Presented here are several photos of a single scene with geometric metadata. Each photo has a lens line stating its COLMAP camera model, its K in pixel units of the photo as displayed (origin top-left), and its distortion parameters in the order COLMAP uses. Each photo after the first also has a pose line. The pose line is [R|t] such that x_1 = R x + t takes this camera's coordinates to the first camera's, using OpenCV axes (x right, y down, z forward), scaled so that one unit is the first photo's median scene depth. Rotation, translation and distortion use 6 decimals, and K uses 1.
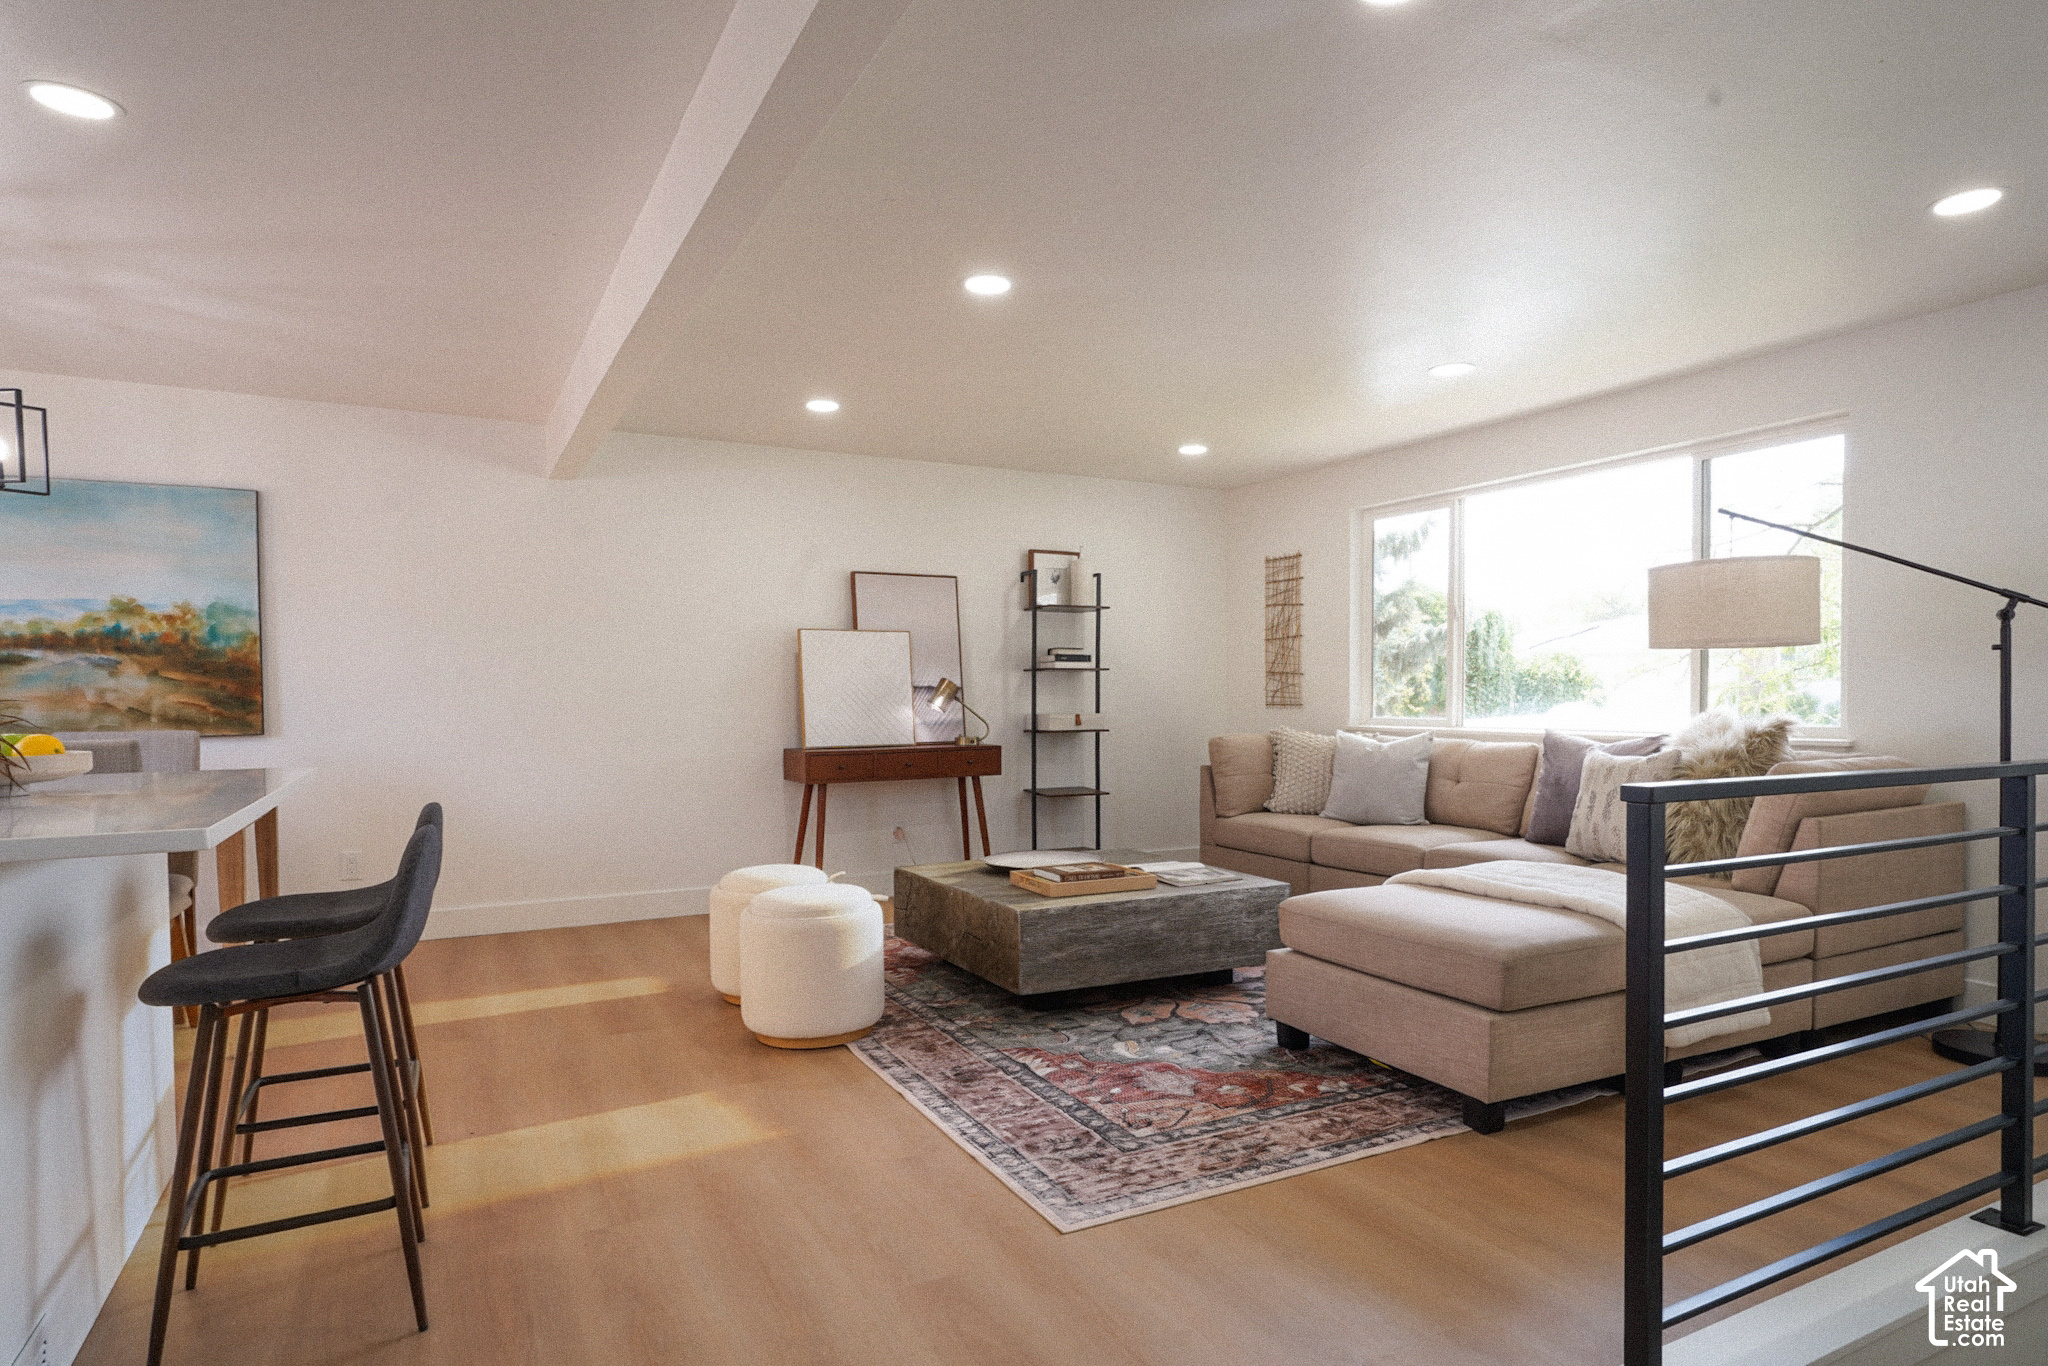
lens RADIAL K [[1161.5, 0, 1029.8], [0, 1161.5, 725.9], [0, 0, 1]] dist [-0.004462, 0.002496]
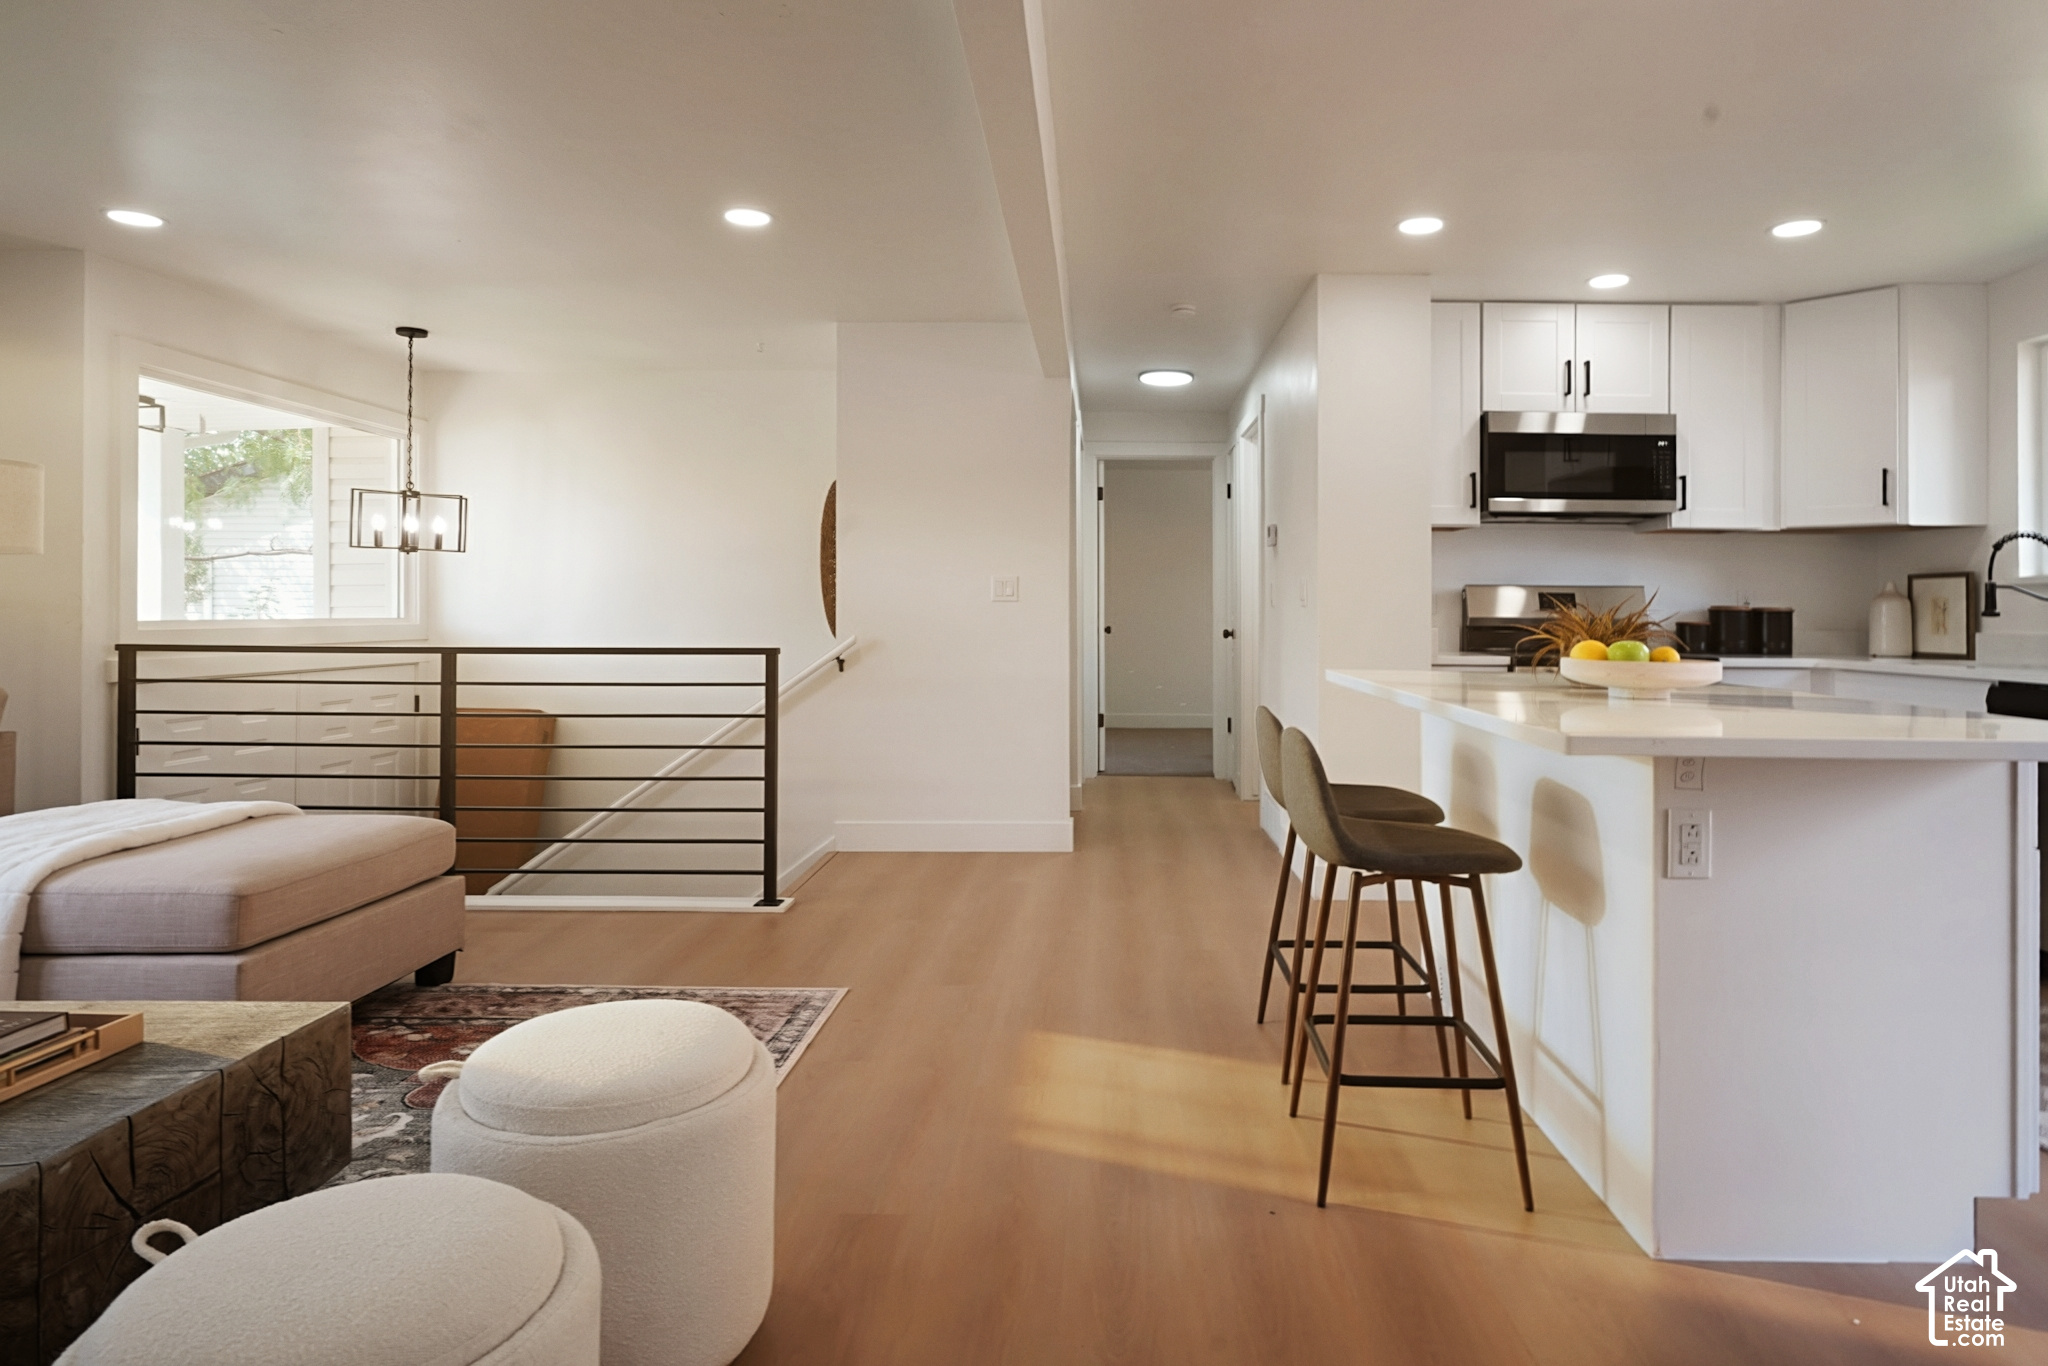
lens RADIAL K [[1256.5, 0, 1079.8], [0, 1256.5, 589.8], [0, 0, 1]] dist [-0.001812, 0.002915]
pose [[-0.880744, 0.009583, 0.473496, -0.508908], [0.008754, 0.999954, -0.003956, -0.023726], [-0.473512, 0.000660, -0.880787, 1.181605]]
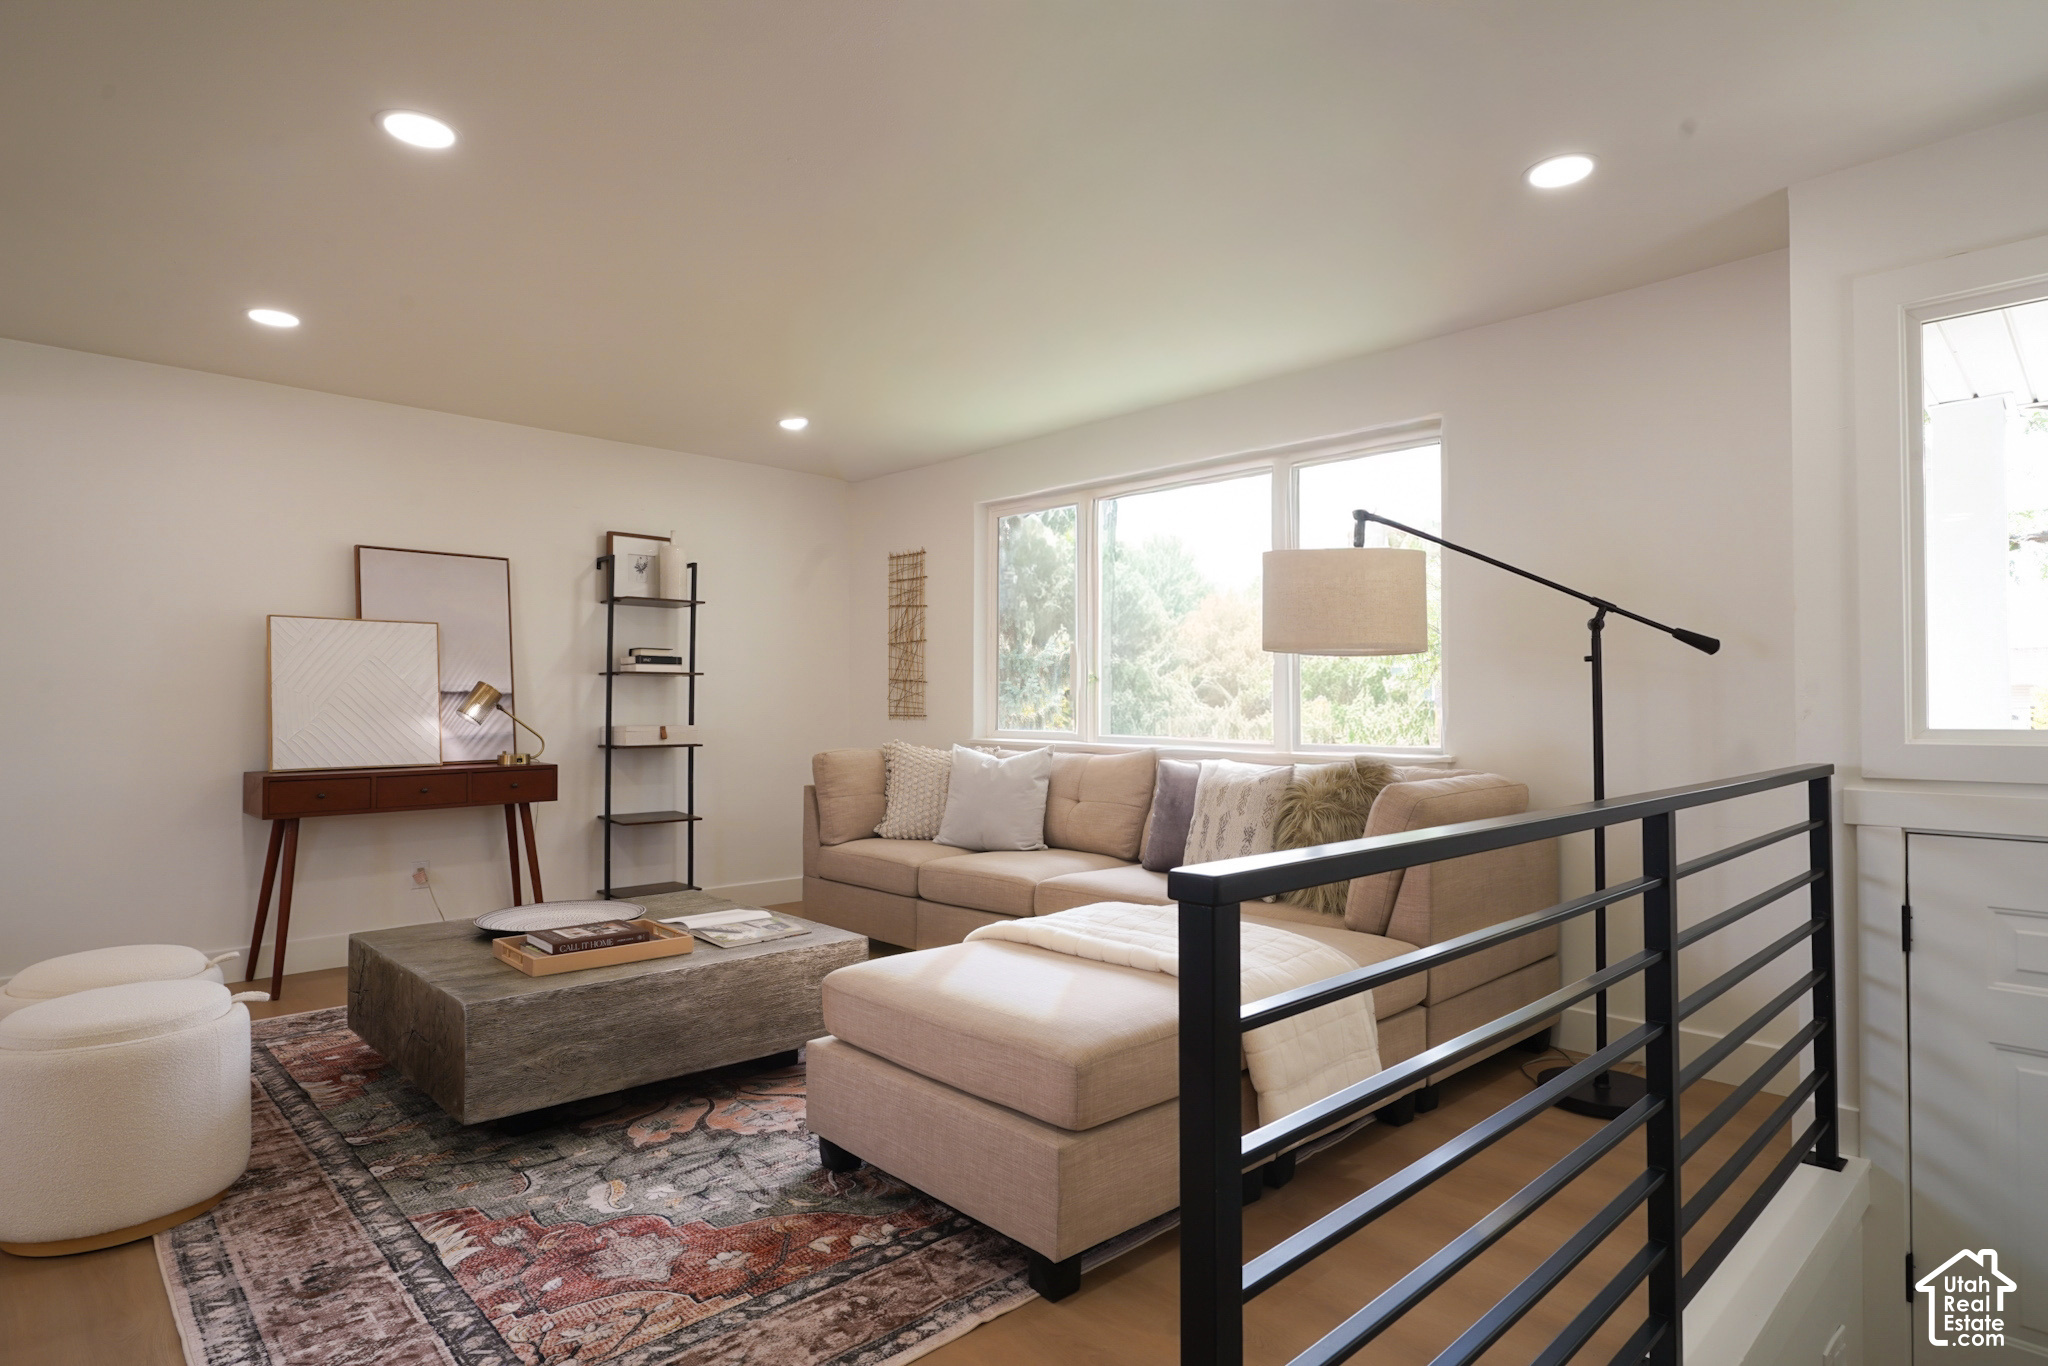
lens RADIAL K [[1129.6, 0, 1068.2], [0, 1129.6, 688.4], [0, 0, 1]] dist [-0.005101, 0.003281]
pose [[0.953356, 0.009660, 0.301694, 0.116441], [0.002592, 0.999189, -0.040183, -0.005905], [-0.301838, 0.039091, 0.952557, 0.192978]]
